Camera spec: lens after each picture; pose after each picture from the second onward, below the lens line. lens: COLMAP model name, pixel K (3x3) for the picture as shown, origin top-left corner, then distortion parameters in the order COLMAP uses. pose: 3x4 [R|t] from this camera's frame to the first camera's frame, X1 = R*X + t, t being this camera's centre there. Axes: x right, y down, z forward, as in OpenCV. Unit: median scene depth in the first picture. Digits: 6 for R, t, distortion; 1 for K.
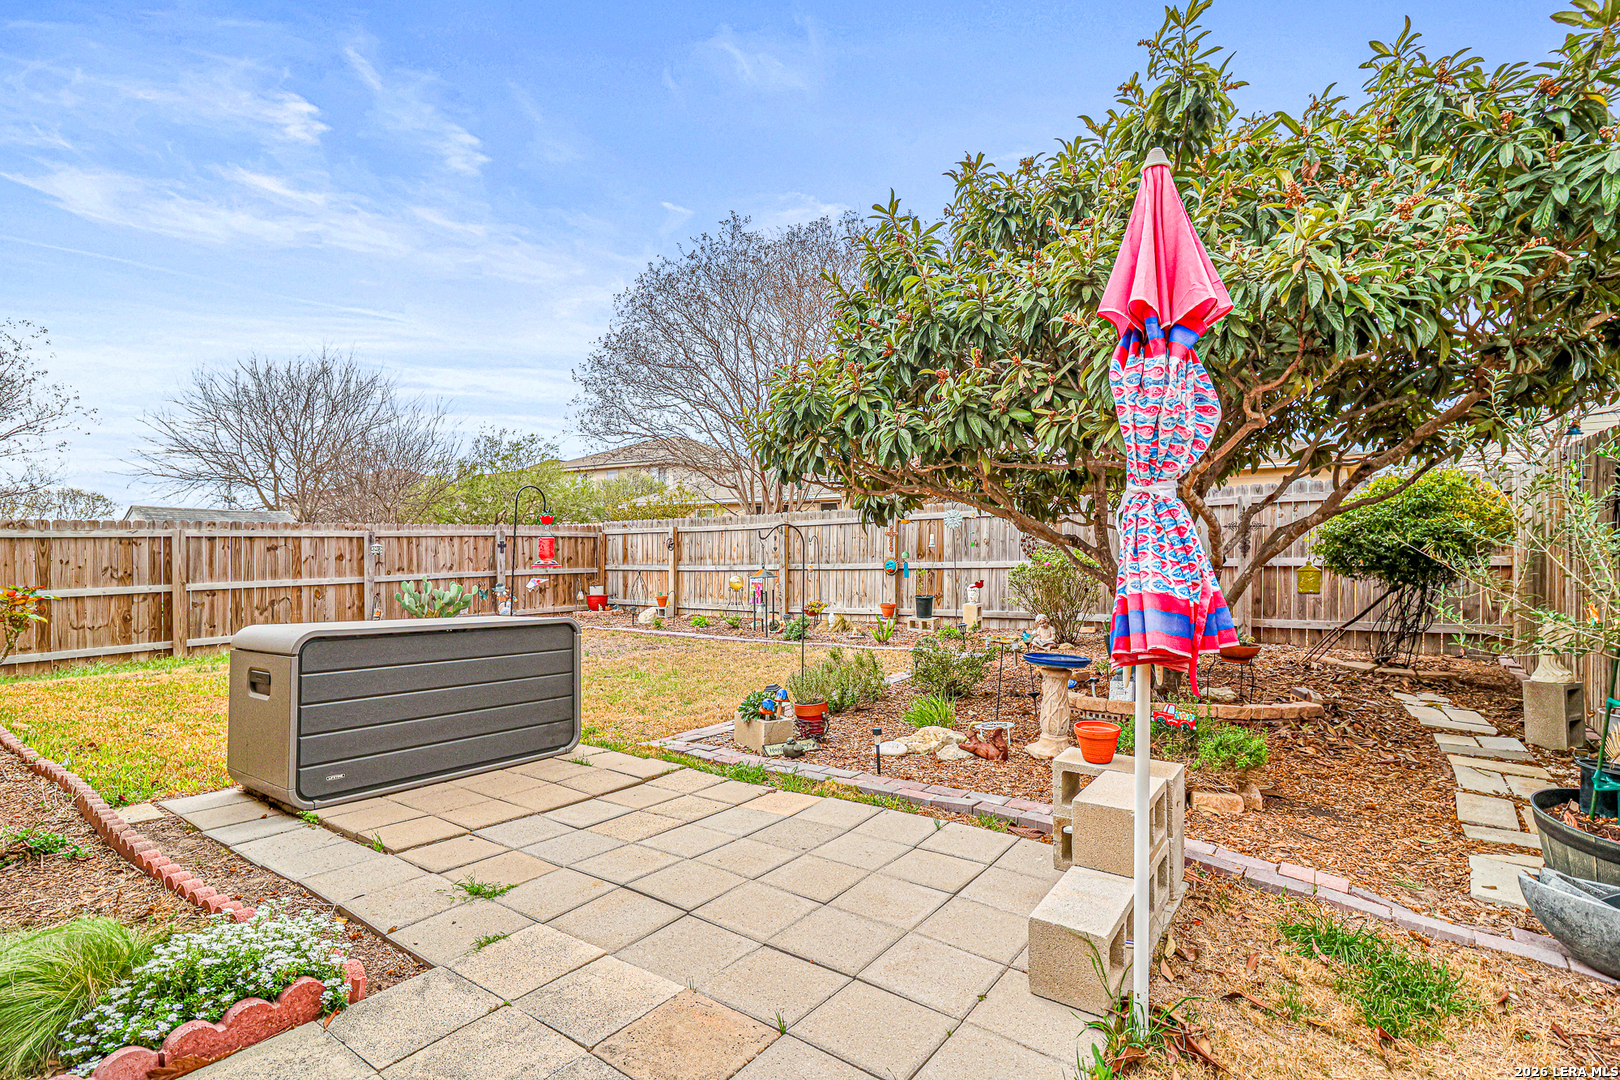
lens RADIAL K [[769.0, 0, 817.4], [0, 769.0, 540.8], [0, 0, 1]] dist [0.000069, 0.000058]
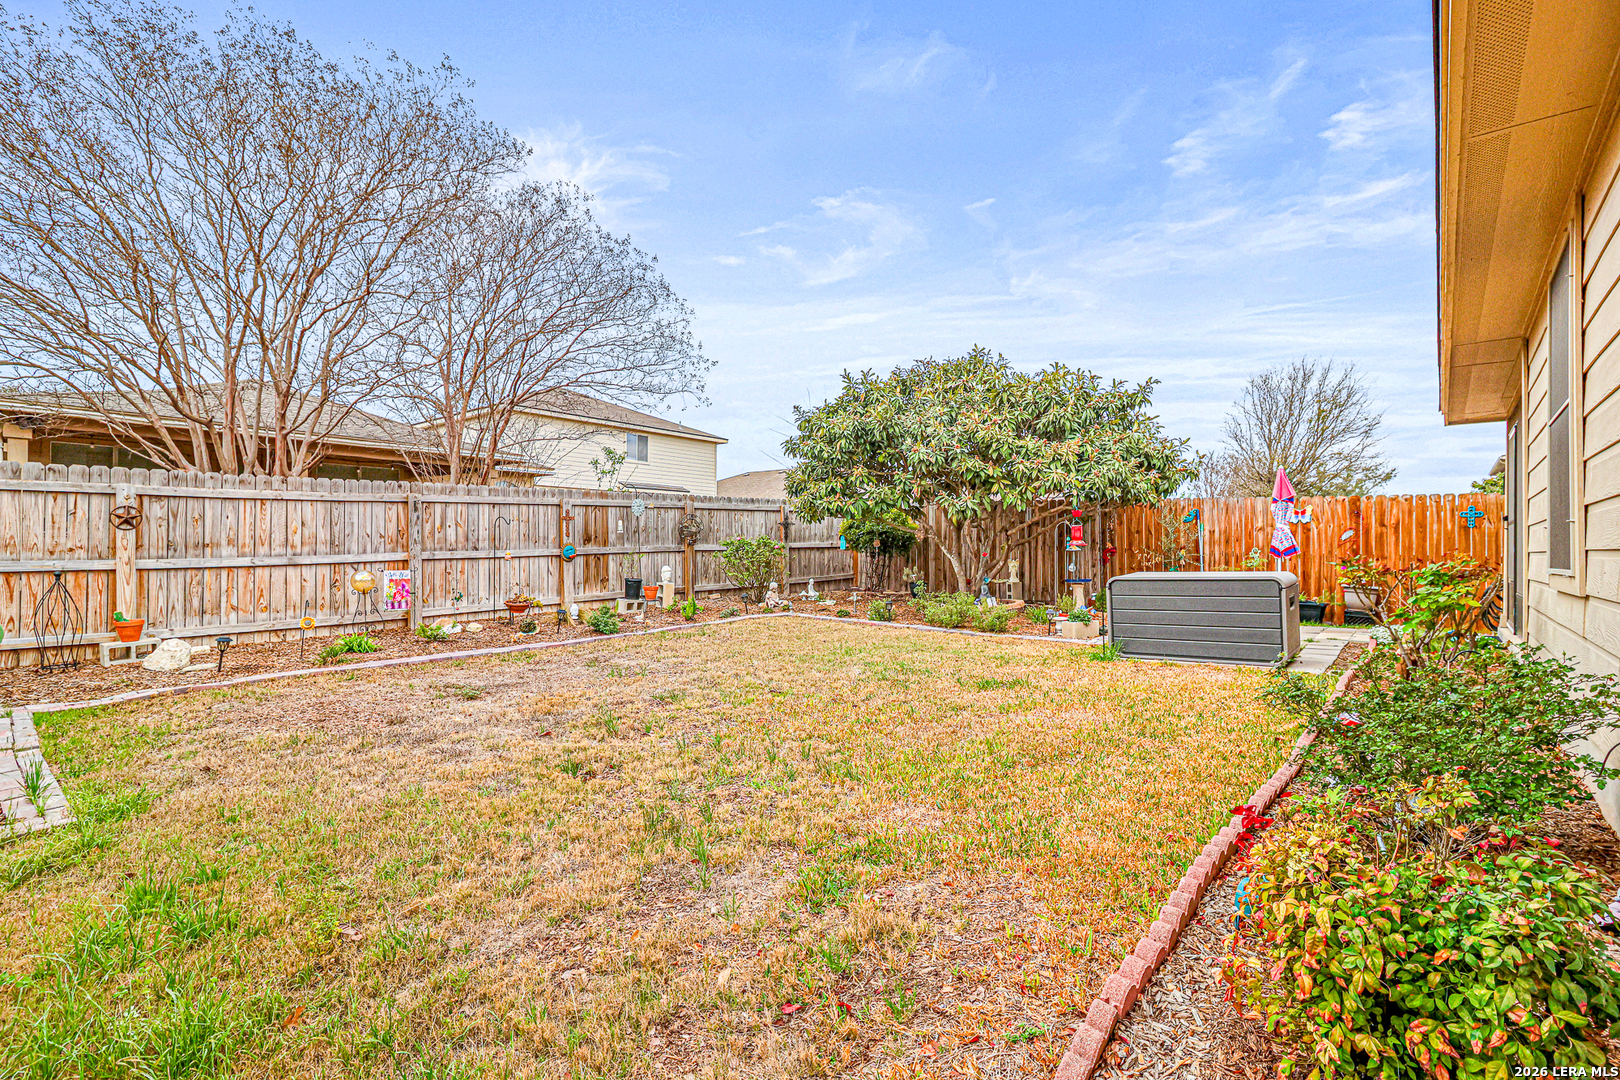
lens RADIAL K [[769.0, 0, 808.5], [0, 769.0, 534.3], [0, 0, 1]] dist [0.000069, 0.000058]
pose [[0.062176, 0.010182, 0.998013, -0.841679], [-0.018364, 0.999790, -0.009056, 0.014091], [-0.997896, -0.017764, 0.062350, 0.644987]]
